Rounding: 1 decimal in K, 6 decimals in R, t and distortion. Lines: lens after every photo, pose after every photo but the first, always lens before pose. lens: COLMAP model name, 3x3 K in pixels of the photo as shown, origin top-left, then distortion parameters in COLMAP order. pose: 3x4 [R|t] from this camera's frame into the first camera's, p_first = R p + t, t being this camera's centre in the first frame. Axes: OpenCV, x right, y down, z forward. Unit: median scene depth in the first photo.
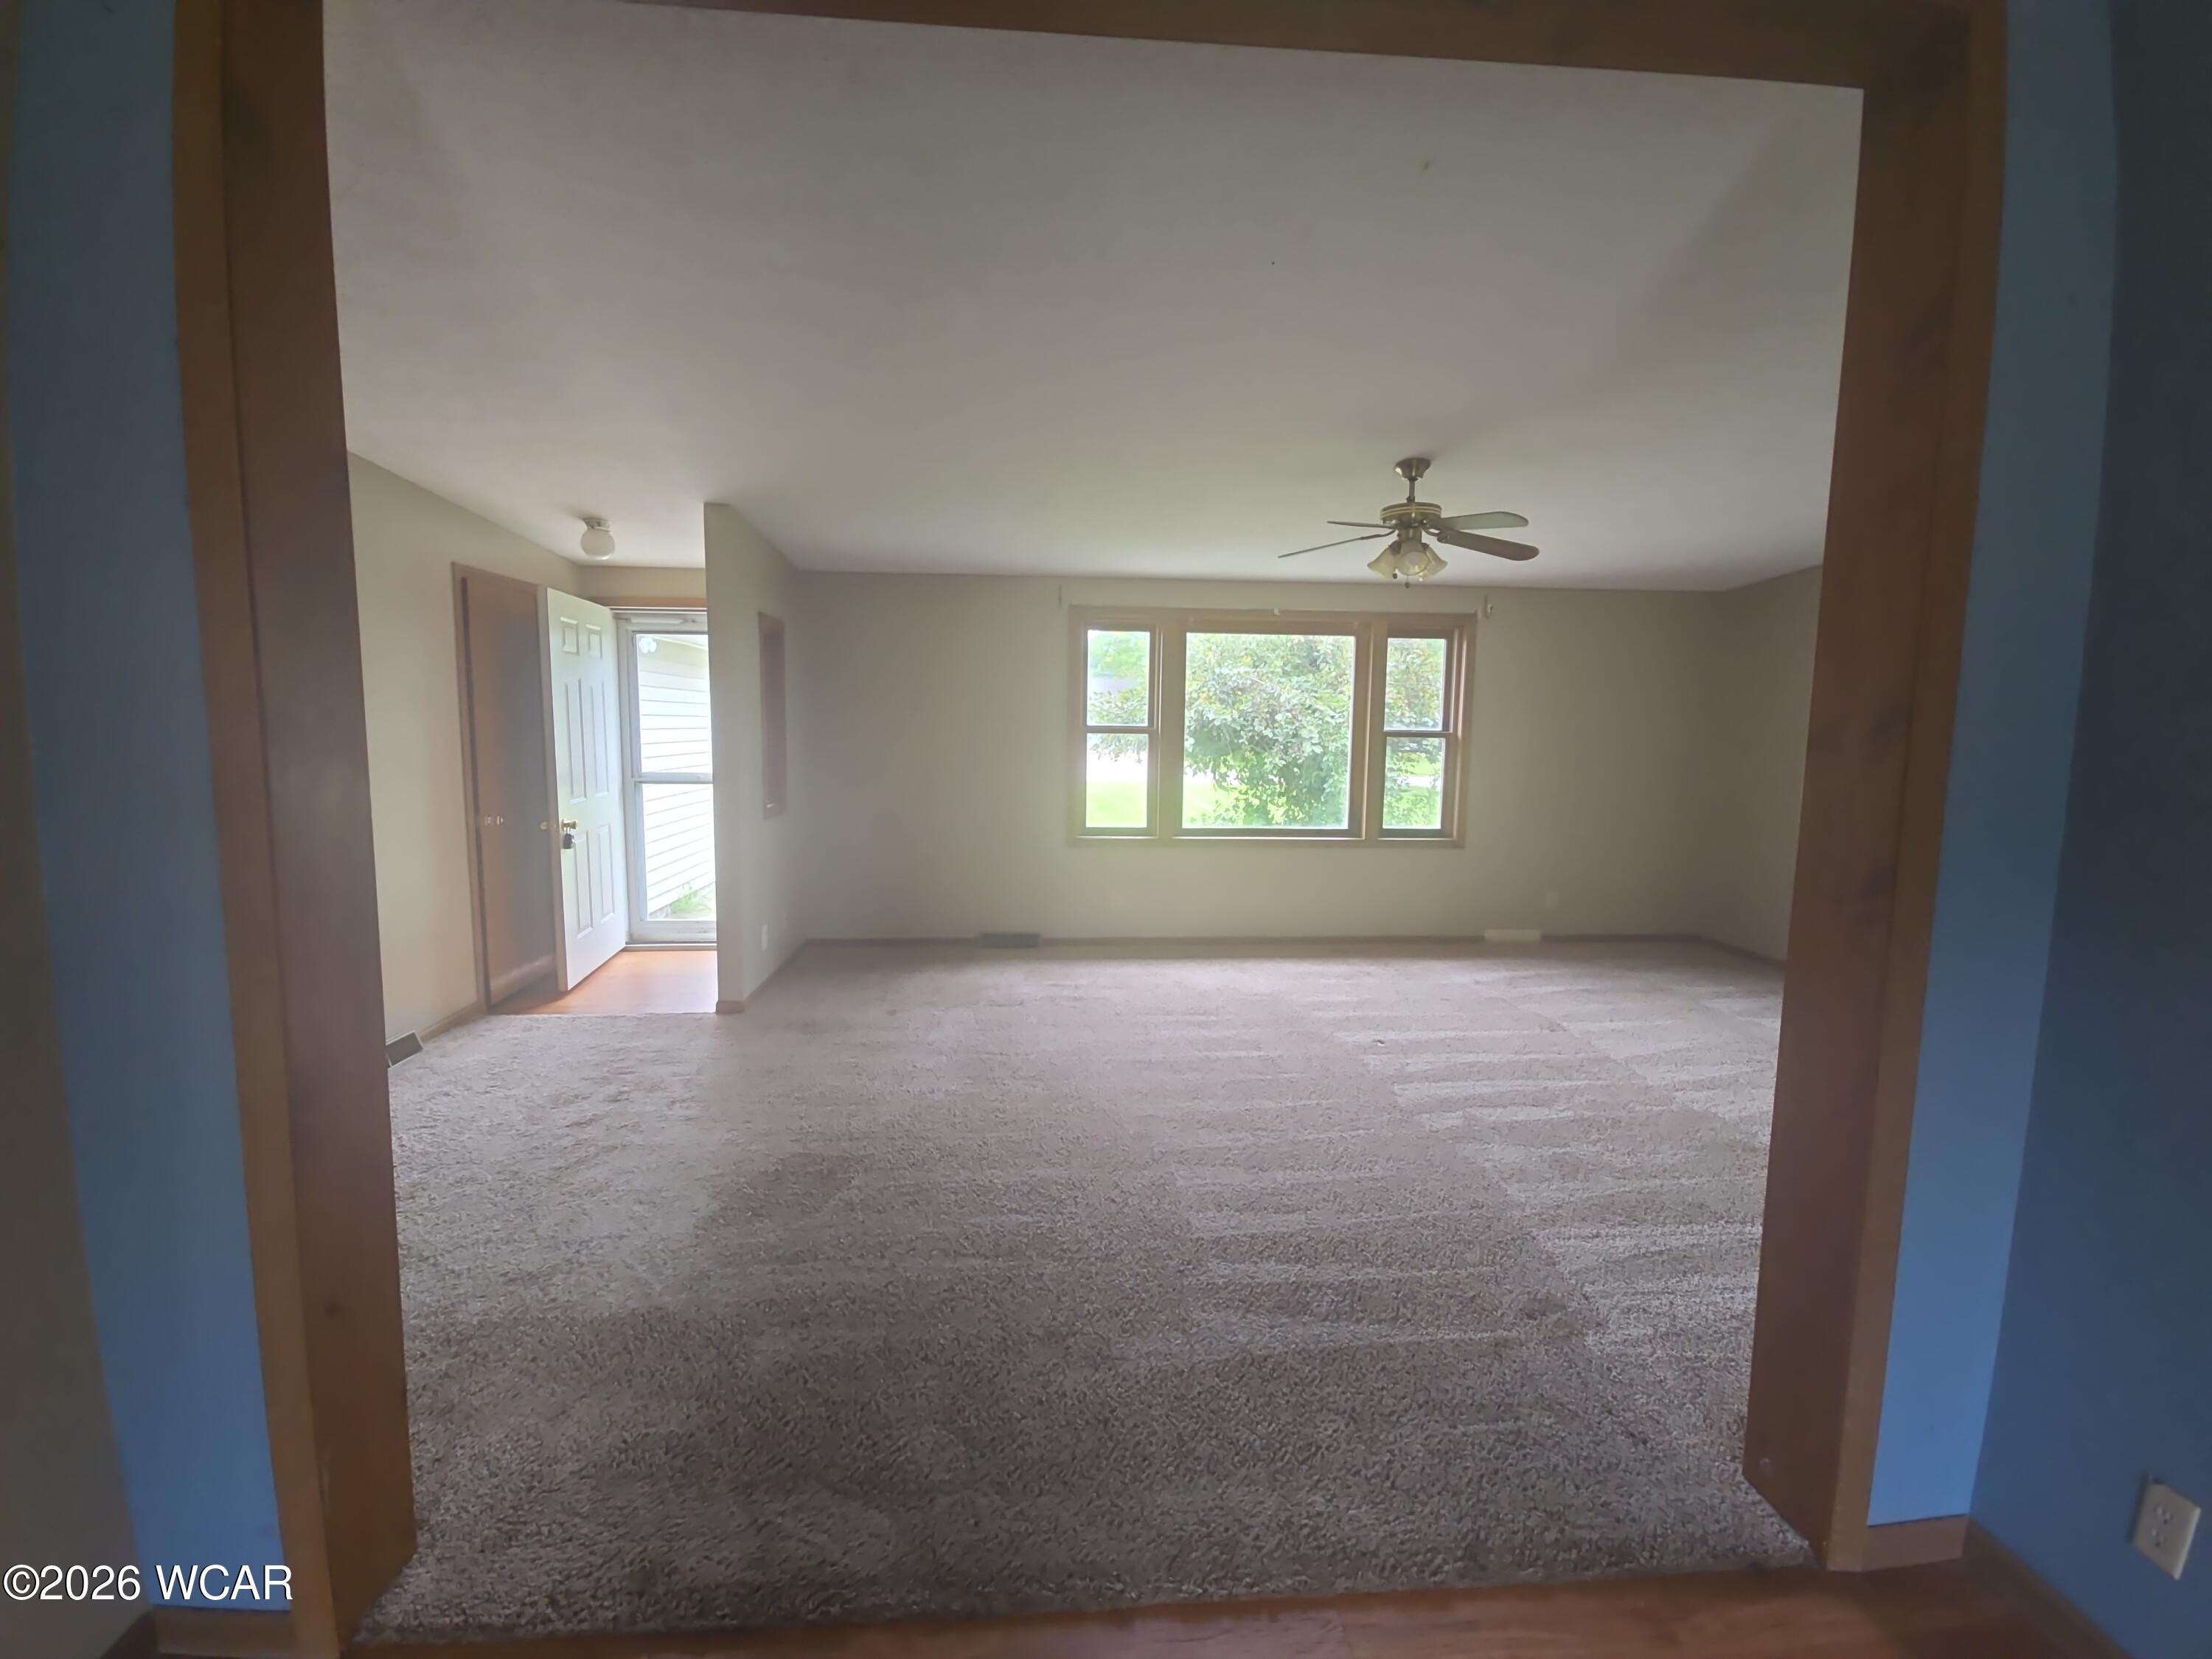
lens RADIAL K [[923.9, 0, 1102.6], [0, 923.9, 827.2], [0, 0, 1]] dist [0.001577, -0.000748]
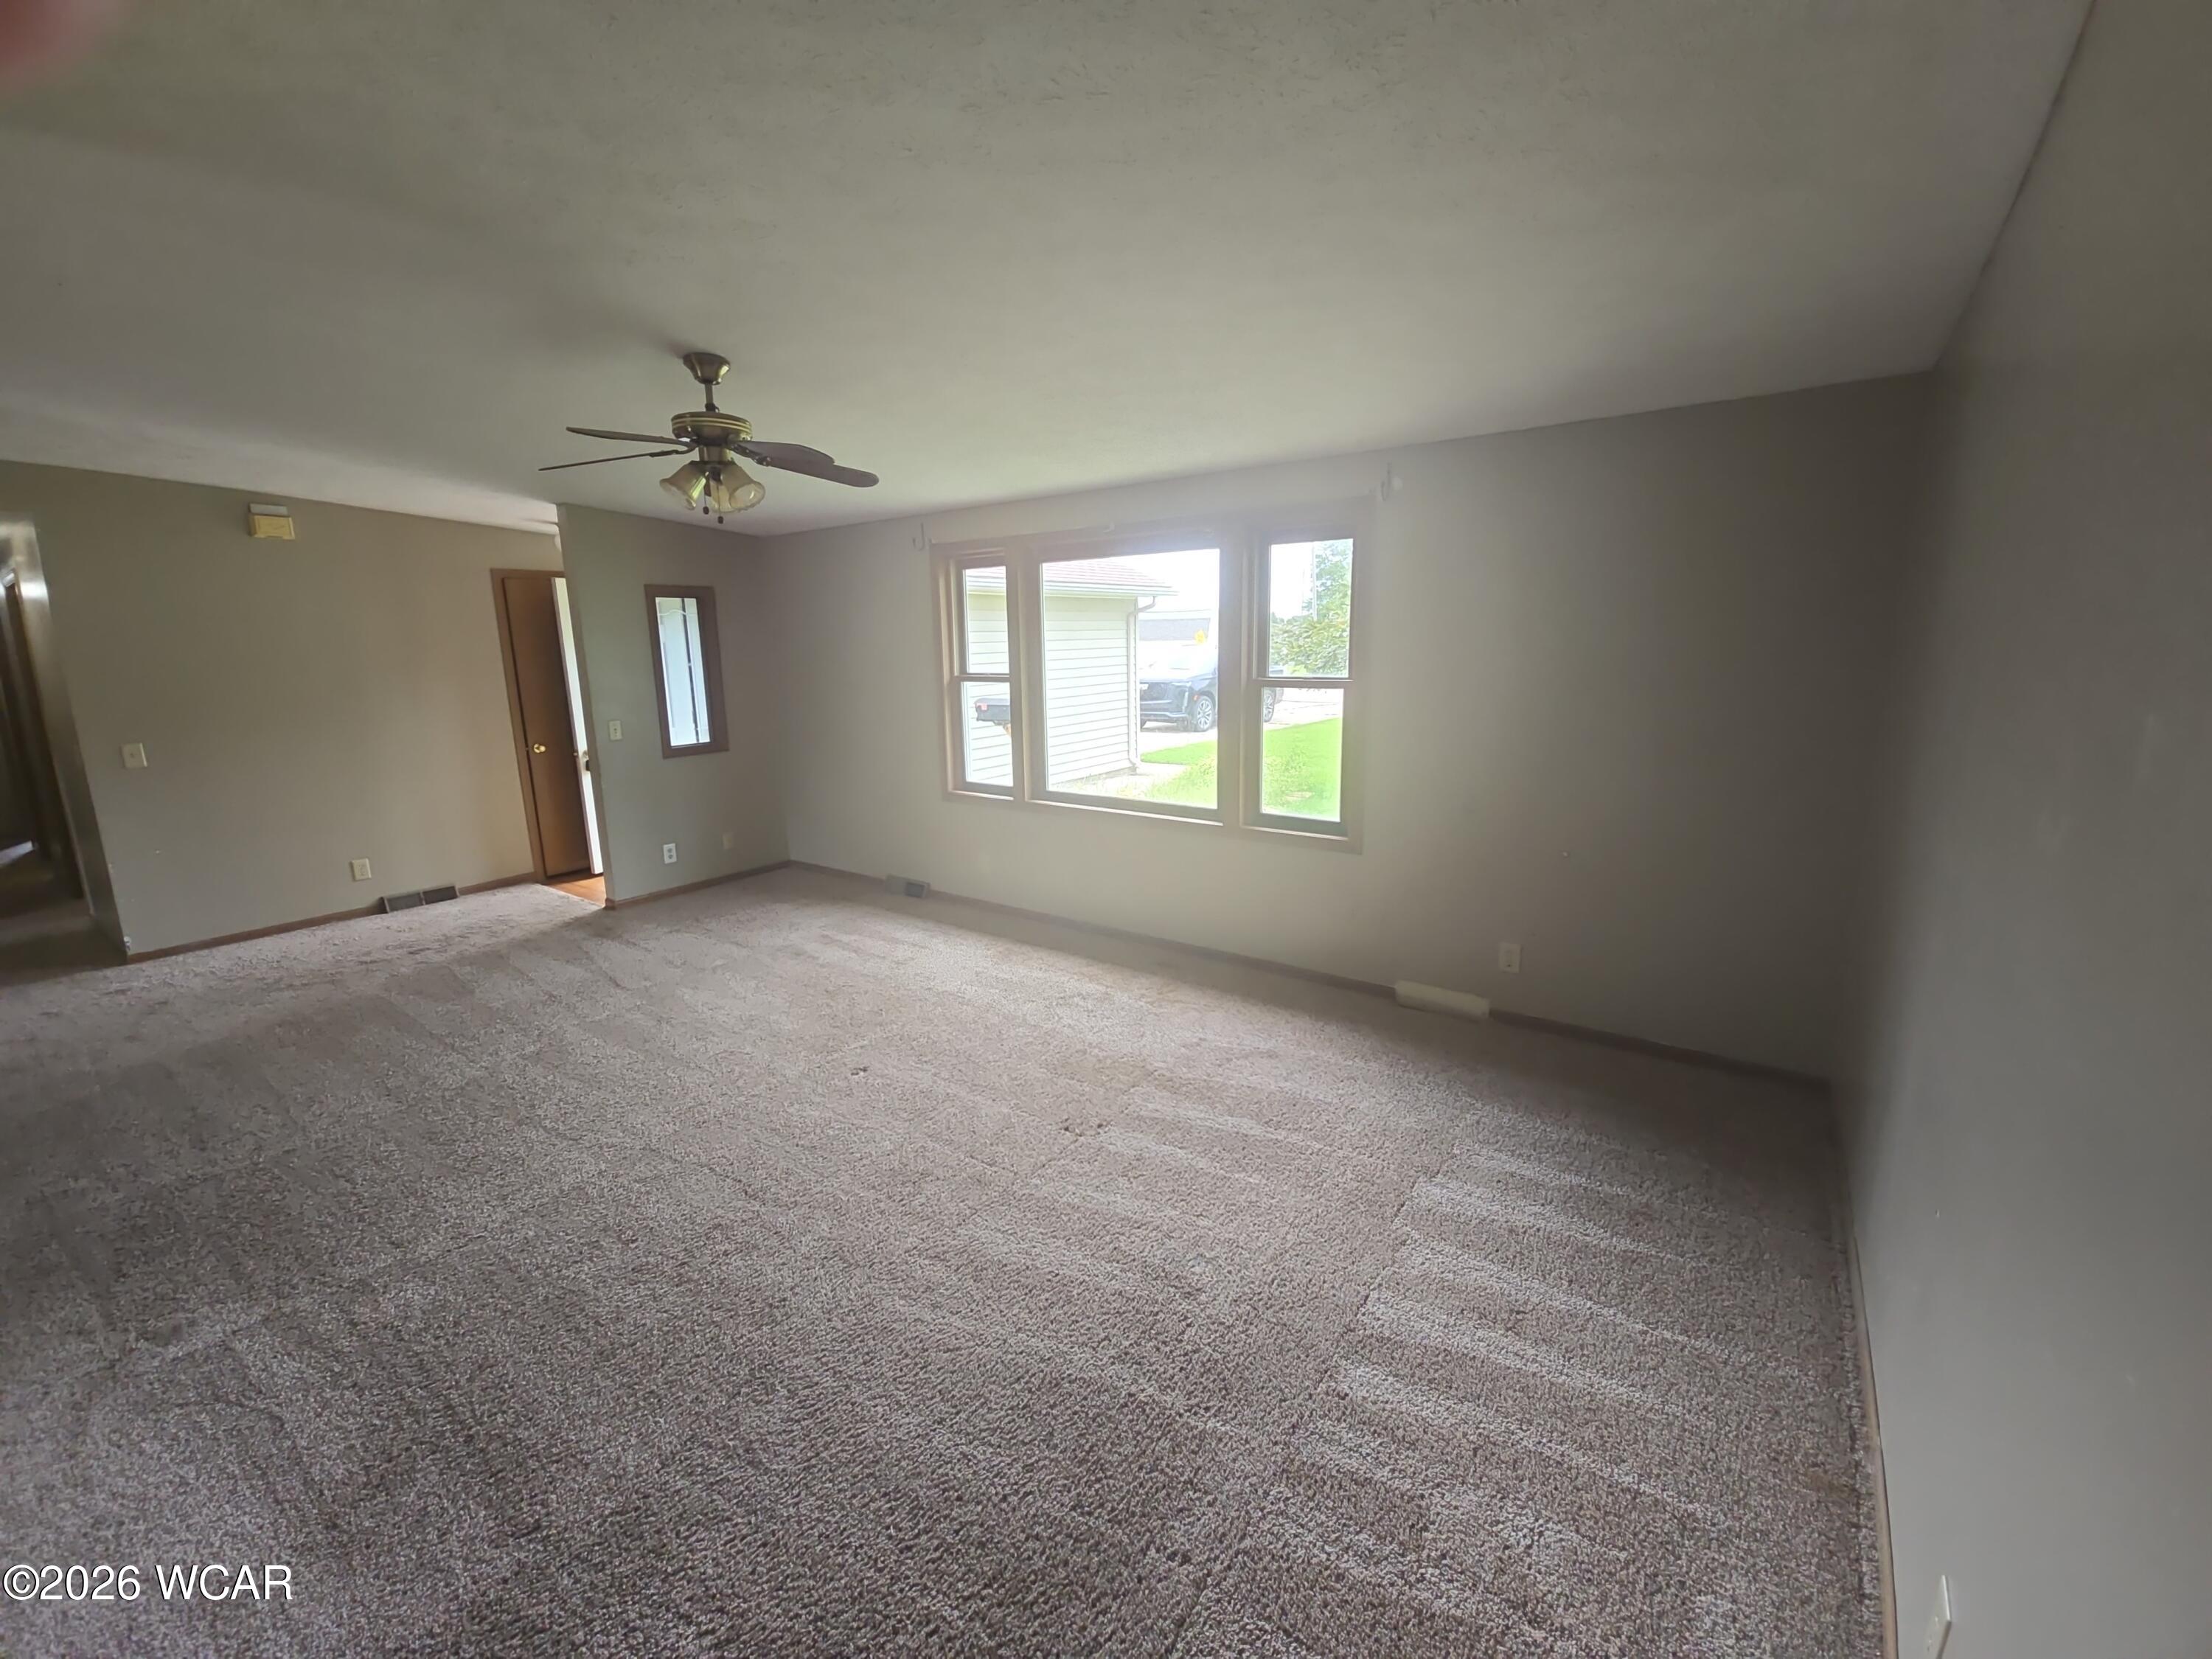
lens RADIAL K [[923.9, 0, 1089.4], [0, 923.9, 821.9], [0, 0, 1]] dist [0.001577, -0.000748]
pose [[0.744089, 0.103091, -0.660078, 0.711972], [-0.046529, 0.993620, 0.102733, -0.062416], [0.666458, -0.045729, 0.744139, 0.386131]]
